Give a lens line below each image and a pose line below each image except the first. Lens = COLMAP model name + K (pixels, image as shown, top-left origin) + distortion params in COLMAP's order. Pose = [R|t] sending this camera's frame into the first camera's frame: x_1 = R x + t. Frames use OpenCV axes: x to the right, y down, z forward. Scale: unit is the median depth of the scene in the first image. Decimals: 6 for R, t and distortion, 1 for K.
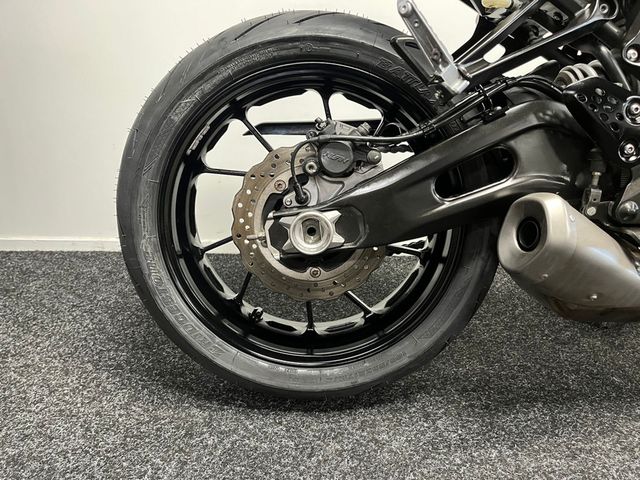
lens RADIAL K [[481.5, 0, 320.0], [0, 481.5, 240.0], [0, 0, 1]] dist [0.080538, -0.107905]
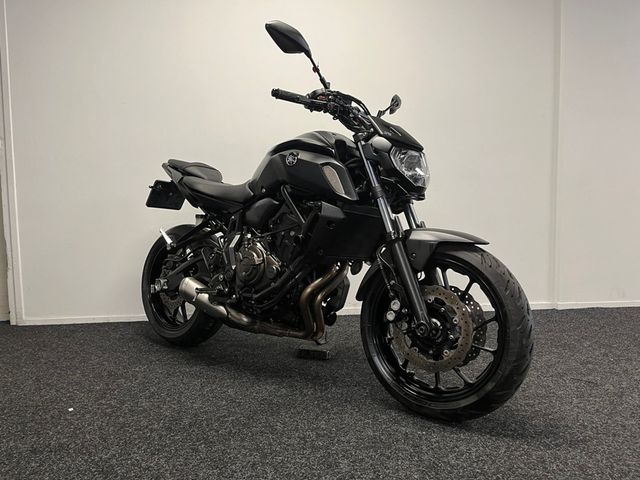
lens RADIAL K [[481.5, 0, 320.0], [0, 481.5, 240.0], [0, 0, 1]] dist [0.080538, -0.107905]
pose [[0.772517, 0.019563, -0.634693, 3.007615], [-0.172154, 0.968543, -0.179685, 0.101191], [0.611213, 0.248074, 0.751584, -1.021308]]
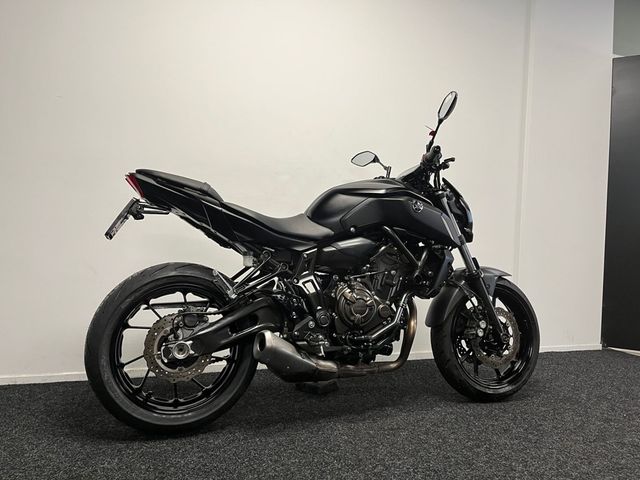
lens RADIAL K [[481.5, 0, 320.0], [0, 481.5, 240.0], [0, 0, 1]] dist [0.080538, -0.107905]
pose [[0.940986, 0.017538, 0.337991, -0.191401], [0.080398, 0.958487, -0.273567, 0.176004], [-0.328758, 0.284596, 0.900513, -1.605526]]
